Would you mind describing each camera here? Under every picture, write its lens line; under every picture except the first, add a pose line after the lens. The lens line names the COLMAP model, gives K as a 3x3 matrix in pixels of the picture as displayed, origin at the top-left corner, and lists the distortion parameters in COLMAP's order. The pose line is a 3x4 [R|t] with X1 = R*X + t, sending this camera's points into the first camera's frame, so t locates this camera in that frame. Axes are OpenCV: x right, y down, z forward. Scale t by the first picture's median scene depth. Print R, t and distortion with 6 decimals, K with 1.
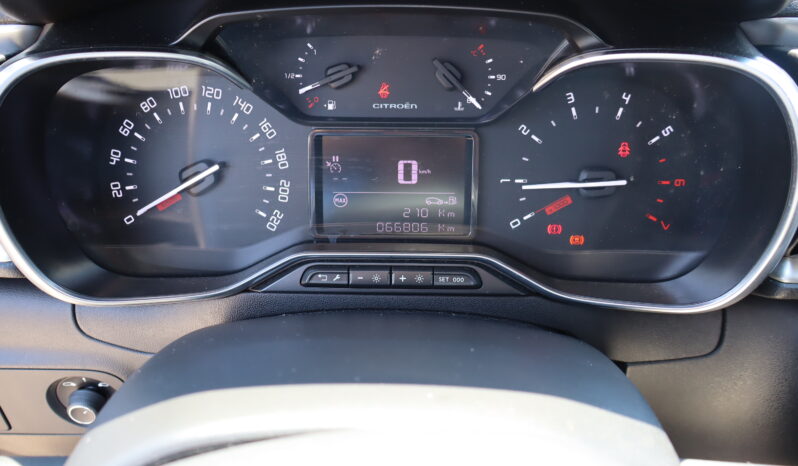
lens RADIAL K [[677.5, 0, 401.4], [0, 677.5, 230.5], [0, 0, 1]] dist [-0.015267, 0.009712]
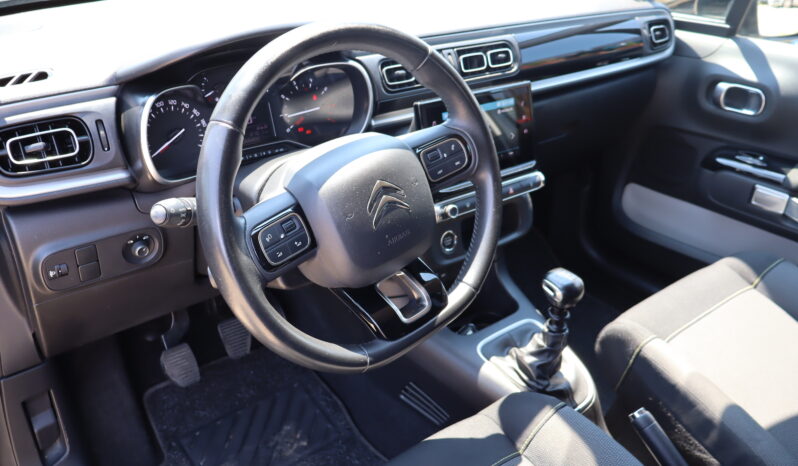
lens RADIAL K [[677.5, 0, 397.4], [0, 677.5, 236.8], [0, 0, 1]] dist [-0.015267, 0.009712]
pose [[0.772888, -0.279749, 0.569548, -1.216413], [0.286821, 0.954664, 0.079688, 0.321343], [-0.566019, 0.101769, 0.818086, -1.515041]]
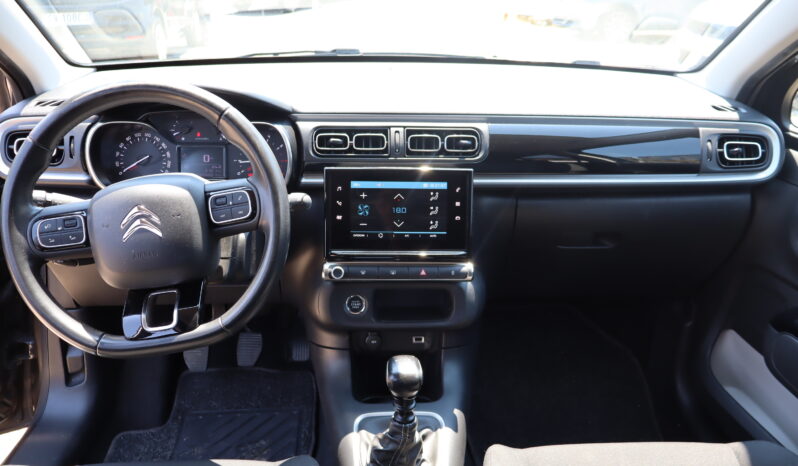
lens RADIAL K [[677.5, 0, 395.8], [0, 677.5, 231.6], [0, 0, 1]] dist [-0.015267, 0.009712]
pose [[0.997789, -0.007641, 0.066016, 0.733881], [0.016790, 0.990125, -0.139175, 0.768429], [-0.064301, 0.139976, 0.988065, -2.362915]]
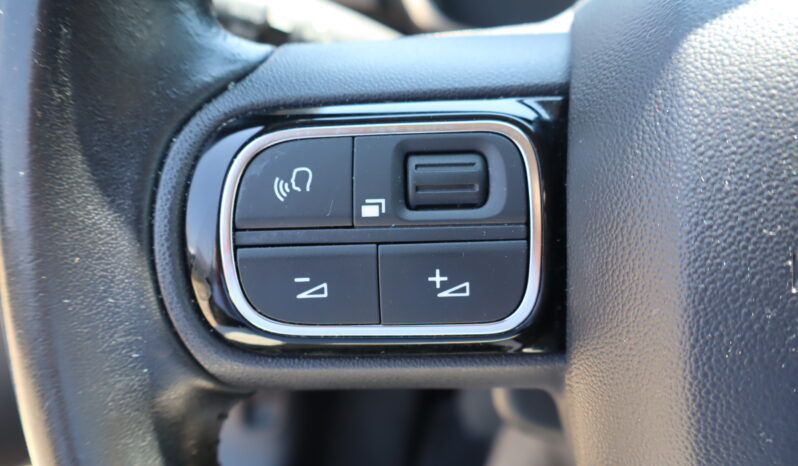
lens RADIAL K [[677.5, 0, 400.6], [0, 677.5, 233.3], [0, 0, 1]] dist [-0.015267, 0.009712]
pose [[0.980754, 0.137170, -0.138946, -0.304872], [-0.134533, 0.990507, 0.028241, 0.379497], [0.141501, -0.009004, 0.989897, -0.097540]]
